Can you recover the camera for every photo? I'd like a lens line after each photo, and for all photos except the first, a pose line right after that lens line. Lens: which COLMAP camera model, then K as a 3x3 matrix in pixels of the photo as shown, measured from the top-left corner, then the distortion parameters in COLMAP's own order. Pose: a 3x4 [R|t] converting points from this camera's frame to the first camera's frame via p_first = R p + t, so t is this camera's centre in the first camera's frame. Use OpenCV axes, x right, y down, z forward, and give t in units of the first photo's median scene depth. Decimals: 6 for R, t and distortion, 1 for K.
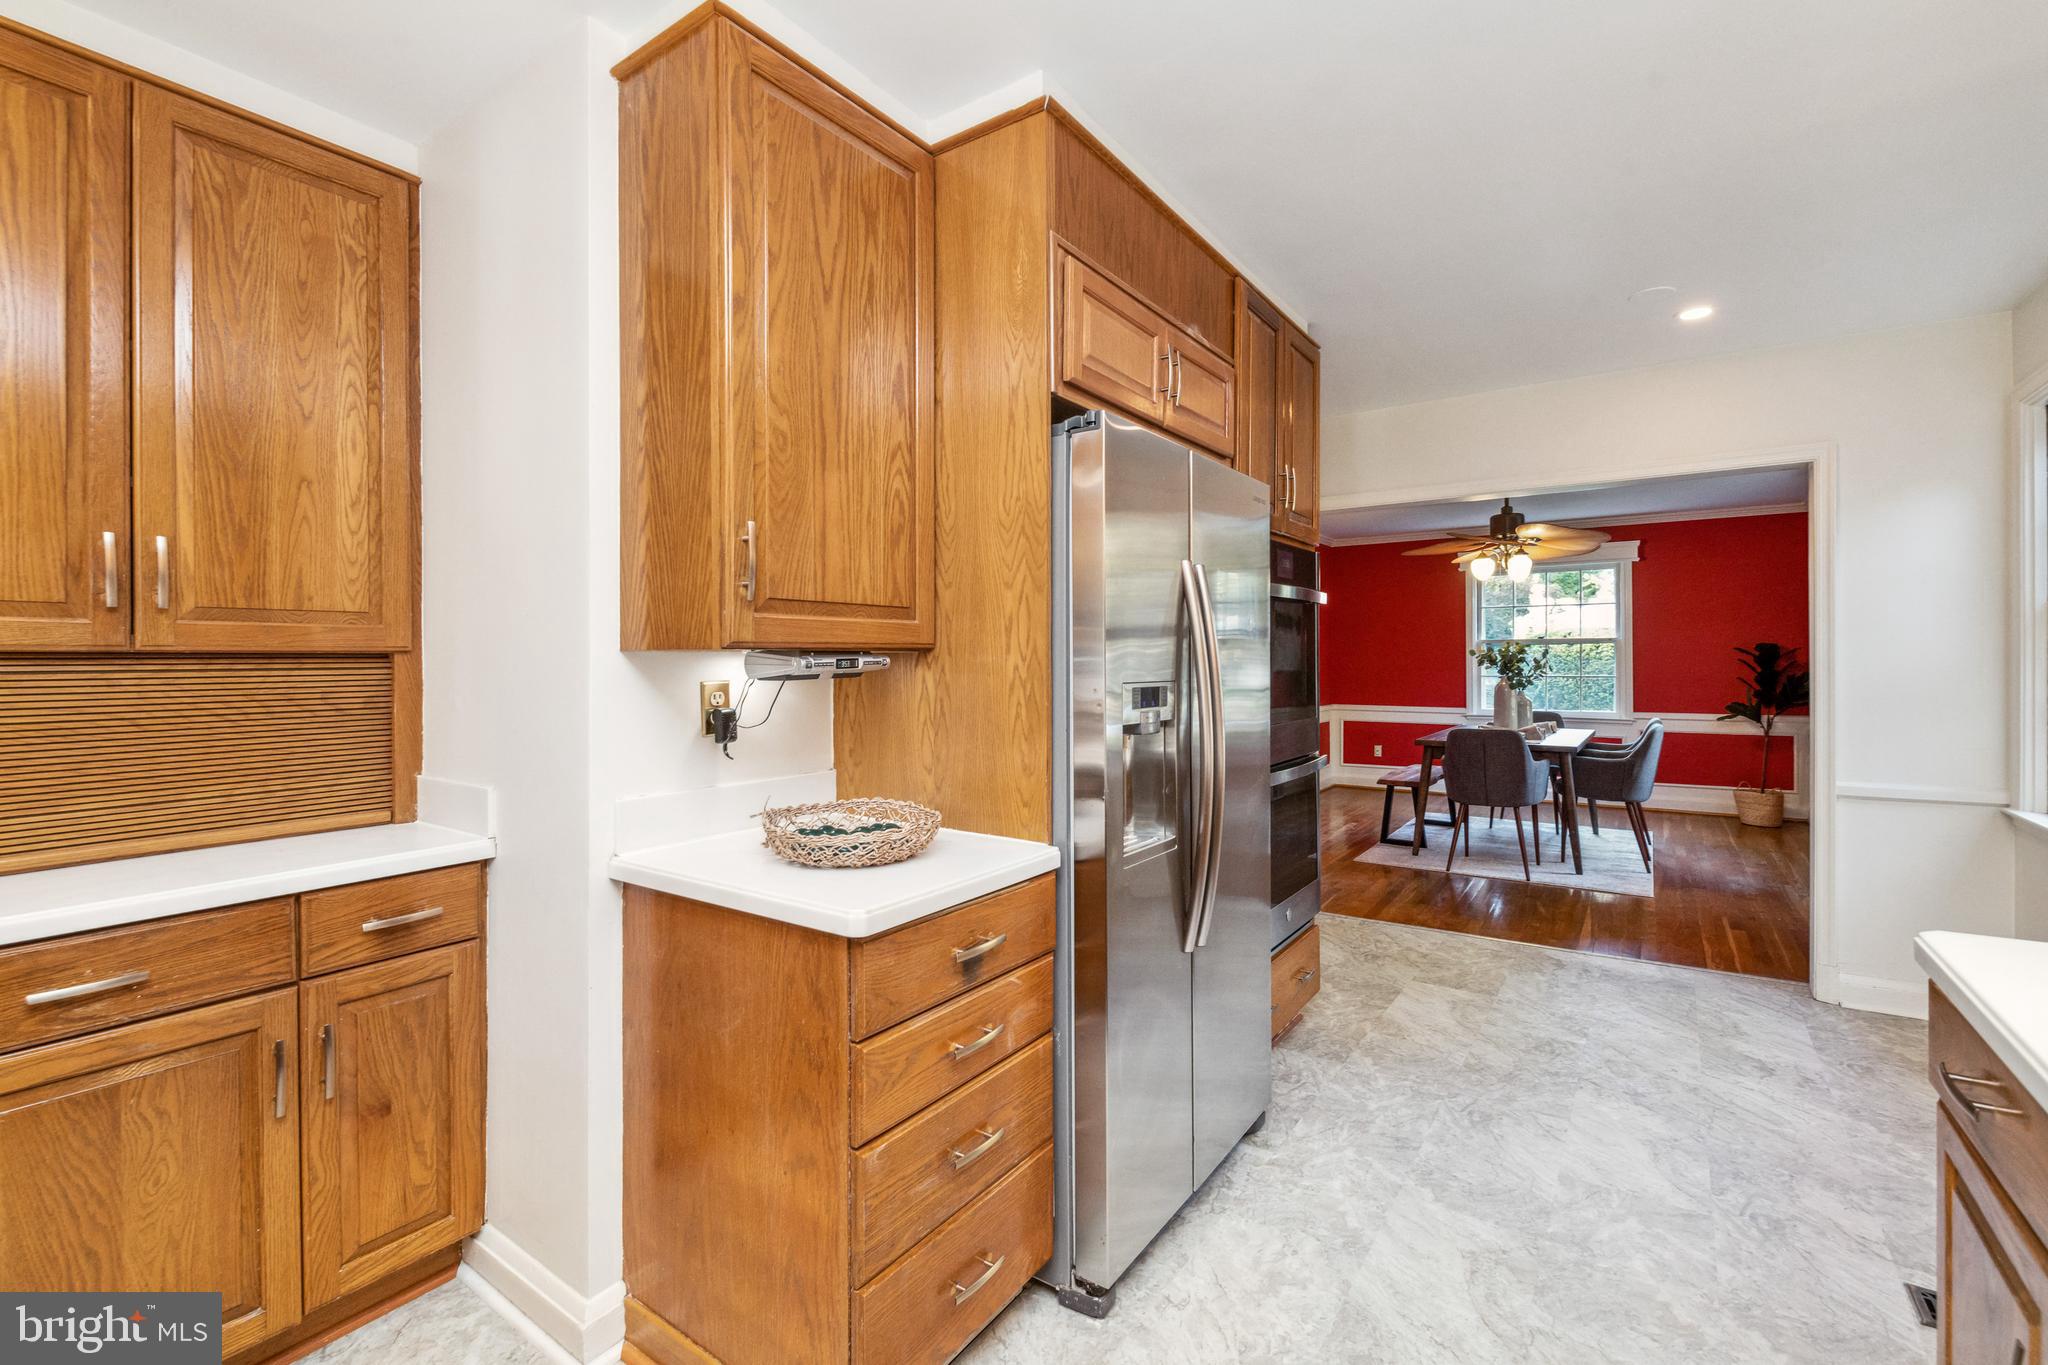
lens RADIAL K [[899.1, 0, 1028.5], [0, 899.1, 664.4], [0, 0, 1]] dist [0.004667, -0.001659]
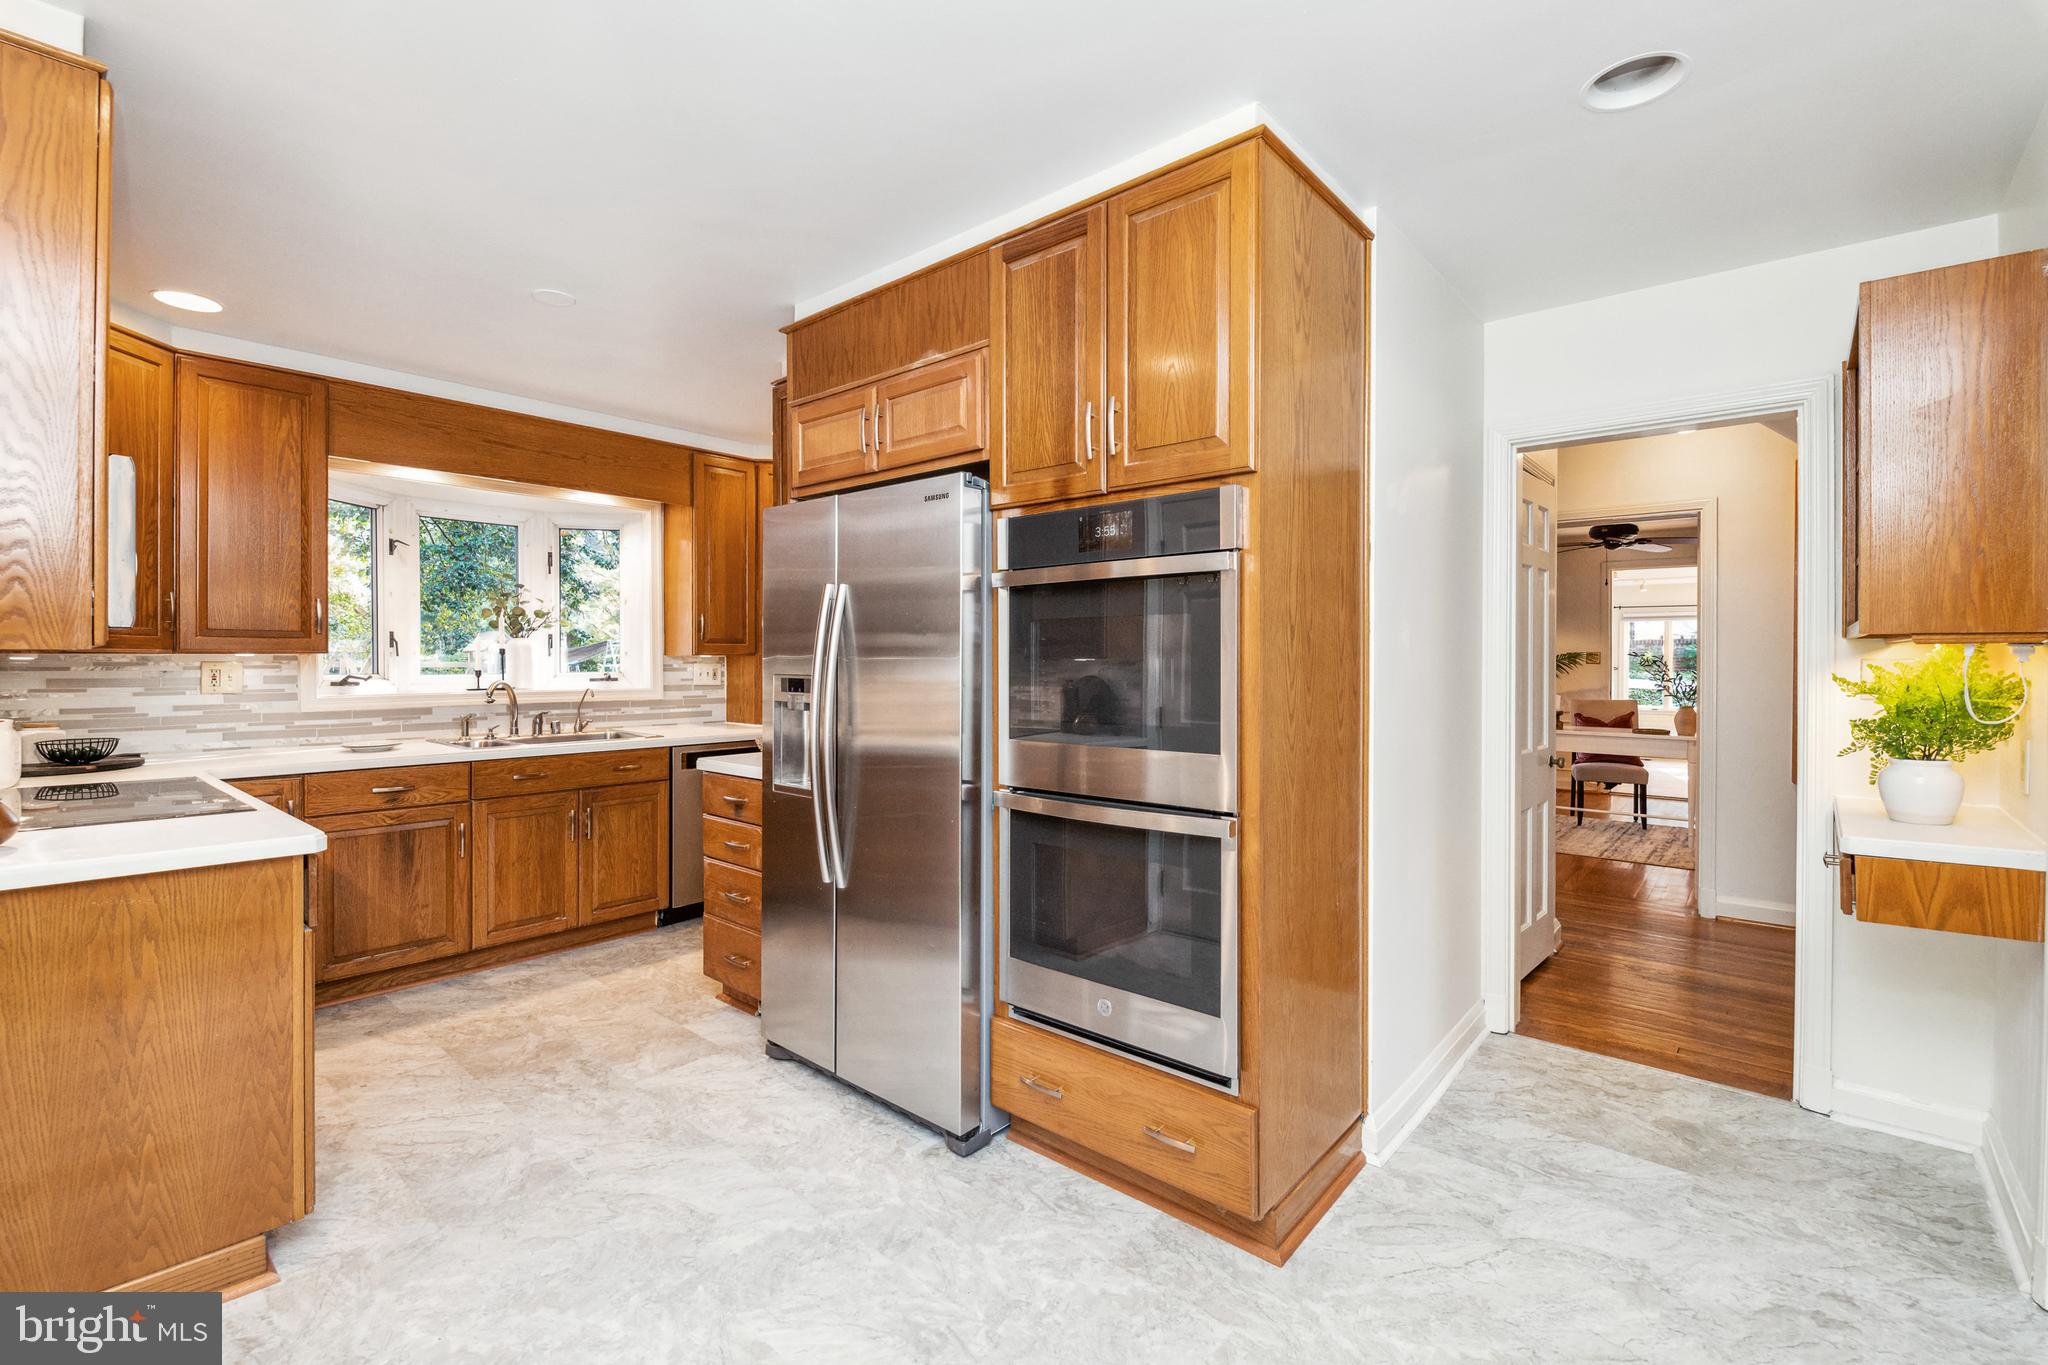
lens RADIAL K [[899.1, 0, 1020.2], [0, 899.1, 665.0], [0, 0, 1]] dist [0.004667, -0.001659]
pose [[-0.115762, 0.010051, -0.993226, 1.342255], [-0.001351, 0.999946, 0.010277, -0.010122], [0.993276, 0.002532, -0.115743, 1.329292]]
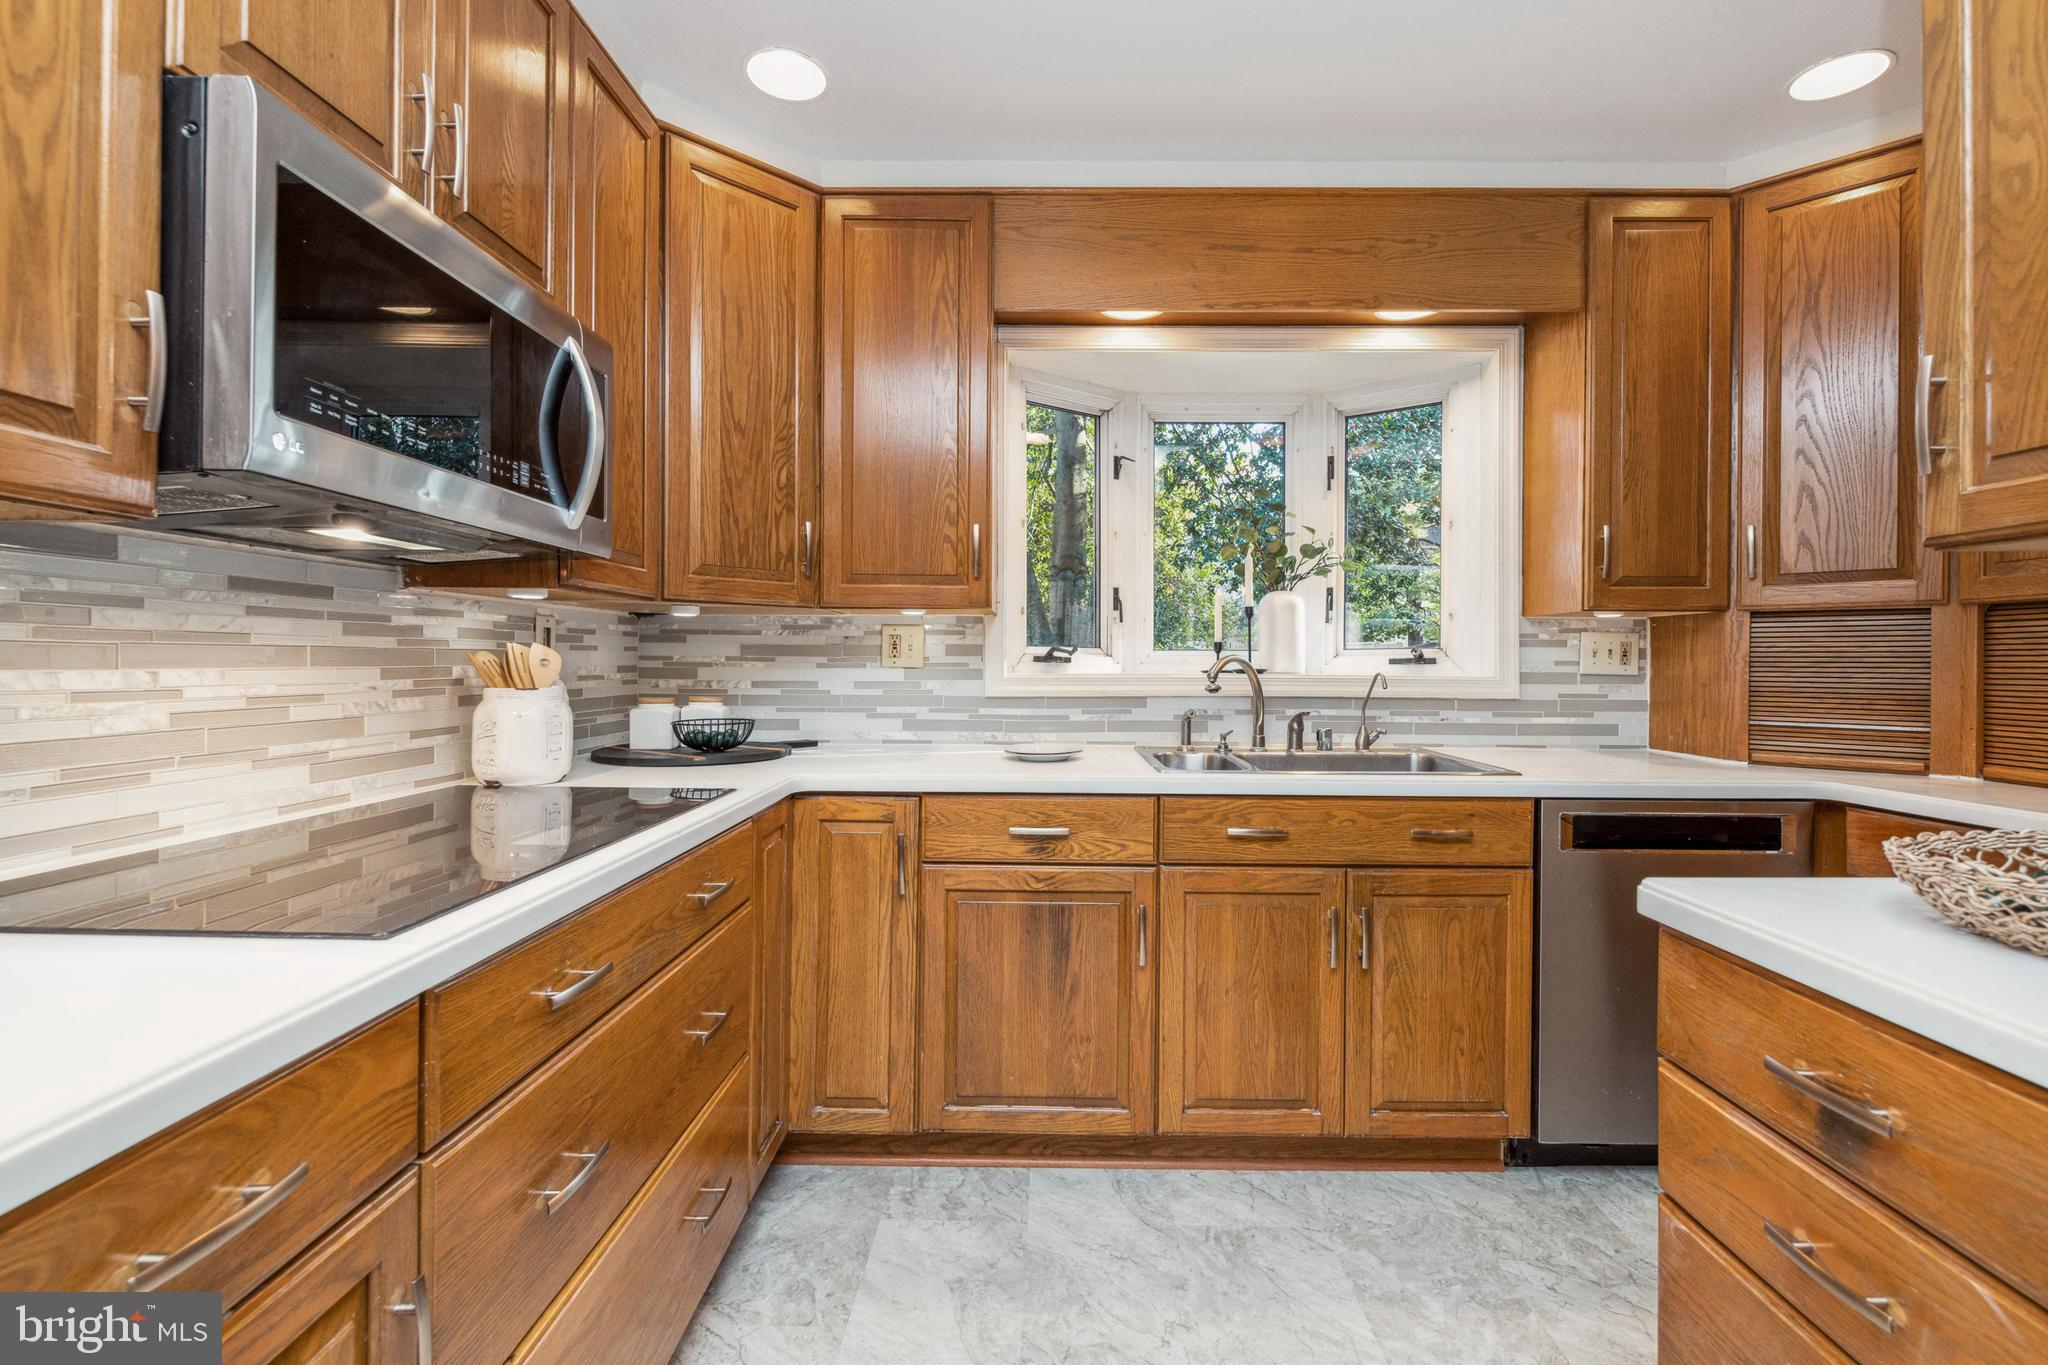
lens RADIAL K [[899.1, 0, 1045.4], [0, 899.1, 664.2], [0, 0, 1]] dist [0.004667, -0.001659]
pose [[-0.826773, 0.002574, -0.562530, 0.420370], [-0.002299, 0.999966, 0.007954, 0.045633], [0.562531, 0.007870, -0.826738, 0.824346]]
